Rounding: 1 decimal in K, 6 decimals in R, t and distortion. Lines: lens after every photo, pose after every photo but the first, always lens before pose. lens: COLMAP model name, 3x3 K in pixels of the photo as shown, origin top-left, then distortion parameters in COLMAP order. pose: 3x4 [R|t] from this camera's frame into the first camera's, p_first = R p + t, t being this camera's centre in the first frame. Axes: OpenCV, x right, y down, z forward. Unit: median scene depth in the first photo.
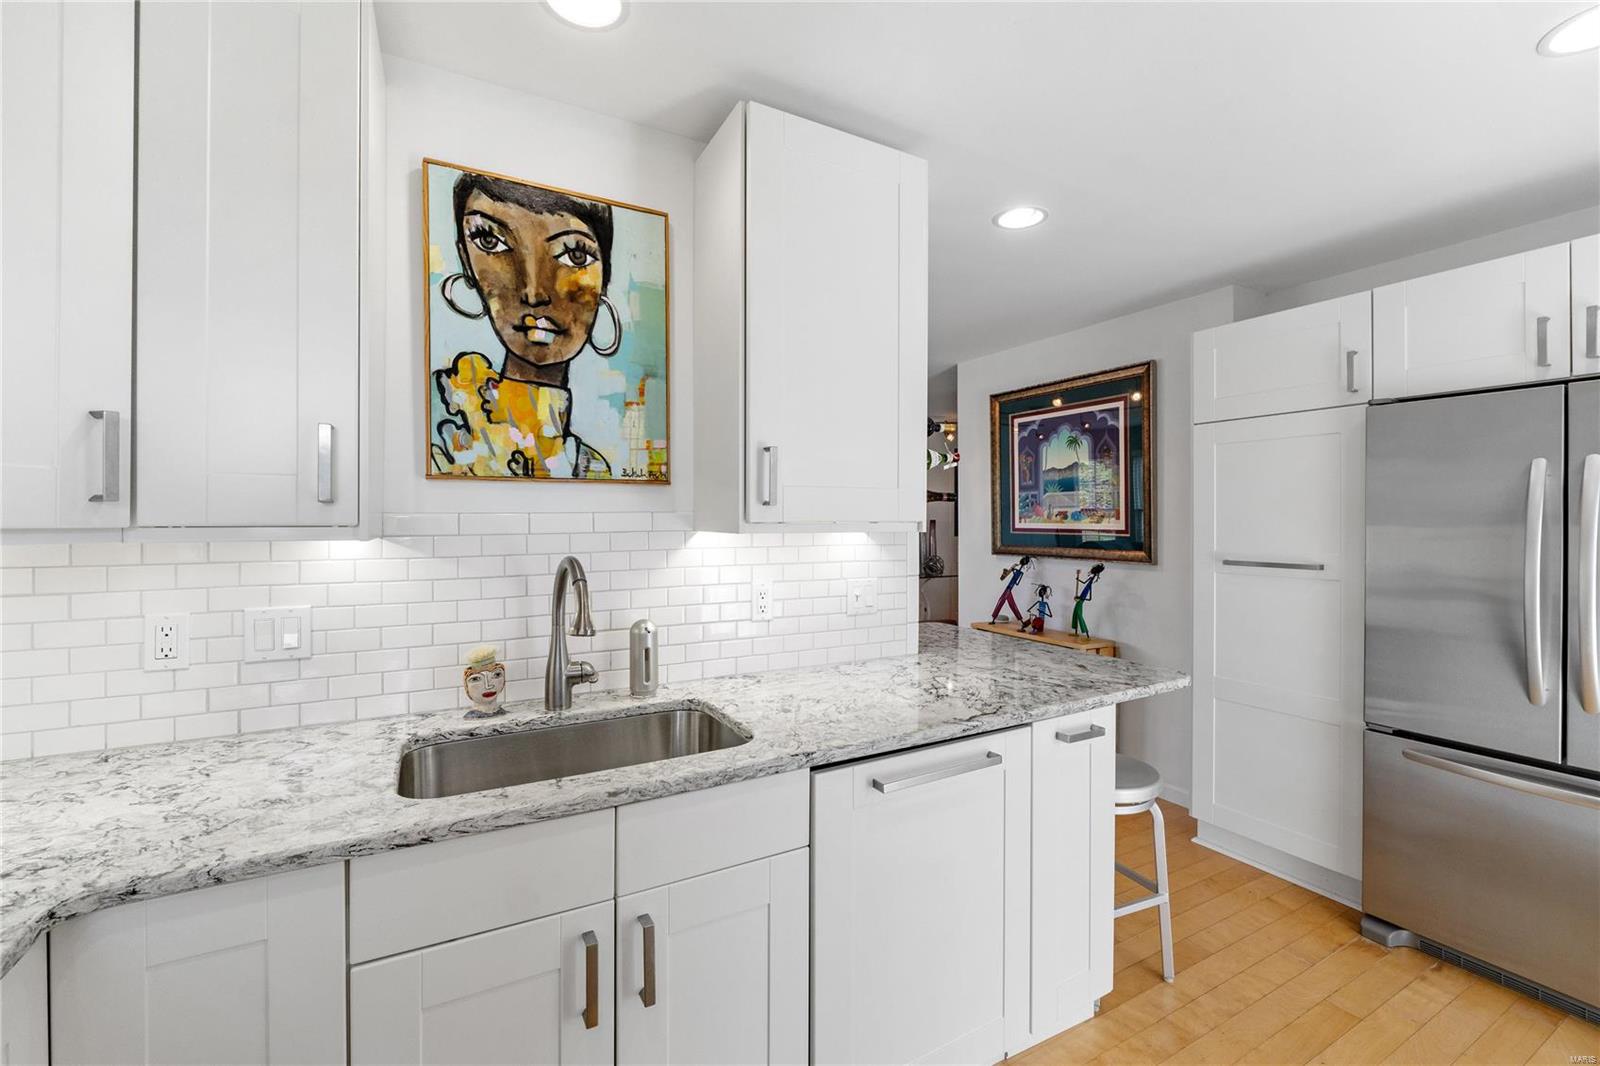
lens RADIAL K [[678.6, 0, 799.3], [0, 678.6, 521.4], [0, 0, 1]] dist [-0.001971, -0.000435]
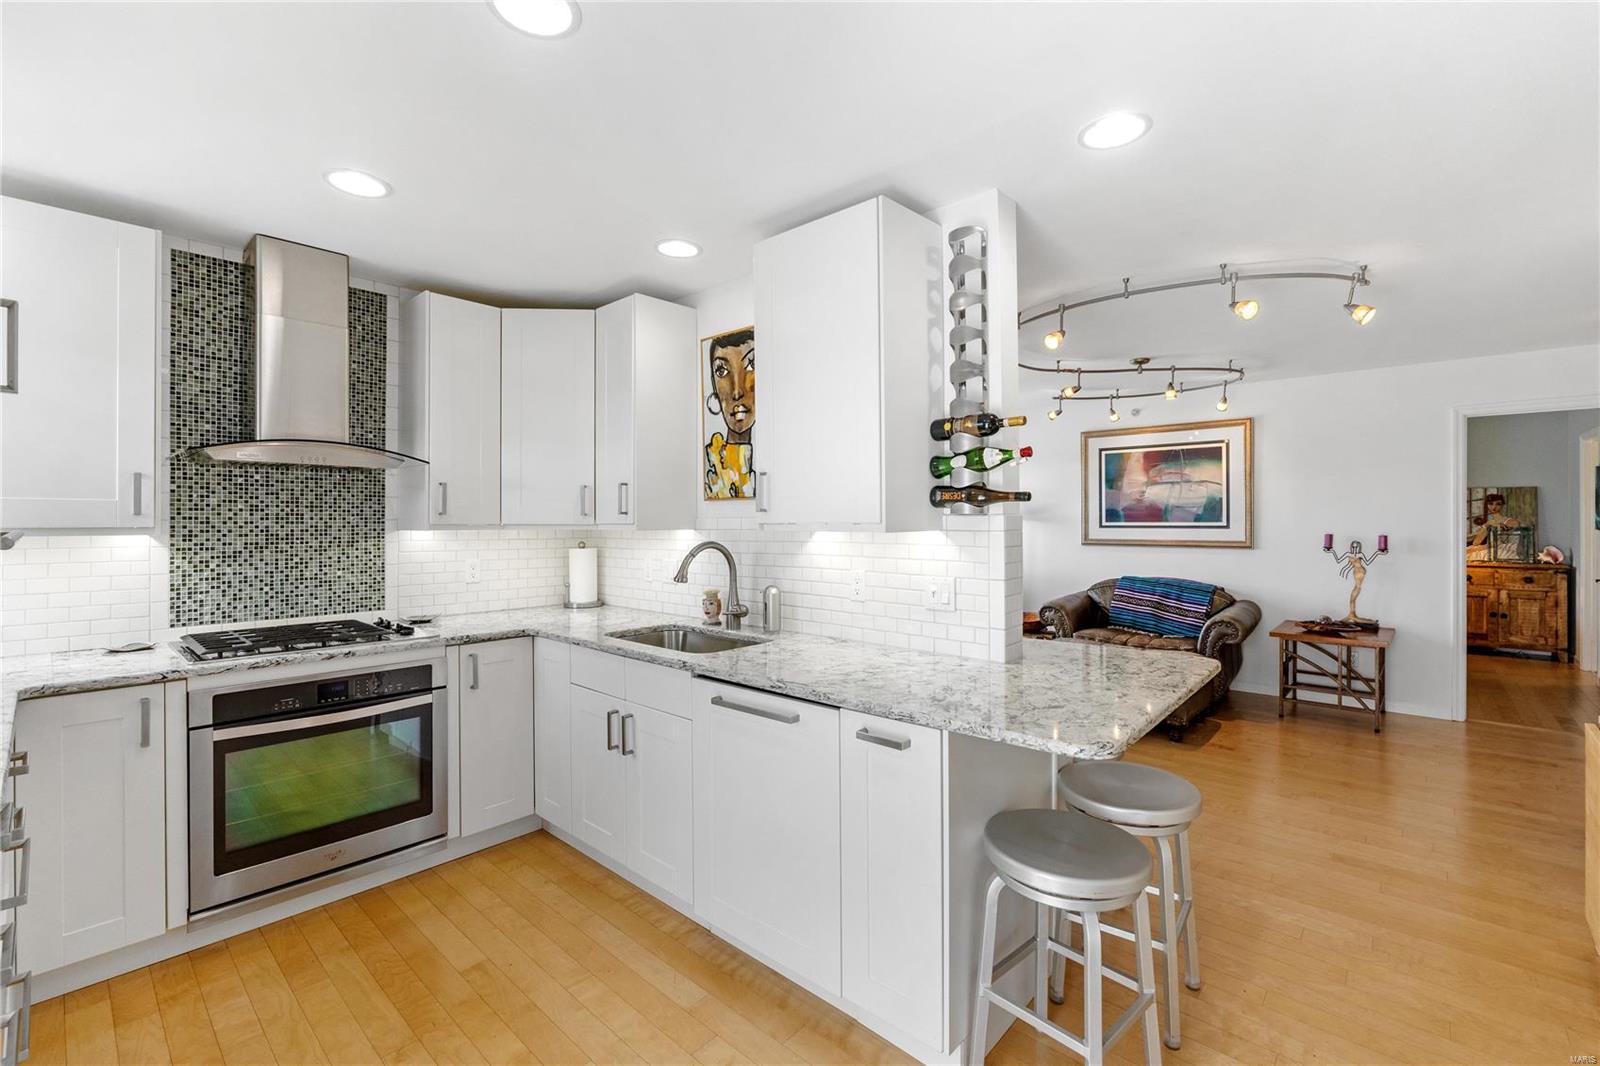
lens RADIAL K [[694.7, 0, 808.1], [0, 694.7, 518.3], [0, 0, 1]] dist [-0.002205, 0.000097]
pose [[0.324516, -0.003265, -0.945875, 0.660809], [0.000229, 0.999994, -0.003373, -0.002070], [0.945880, 0.000878, 0.324515, 0.283721]]
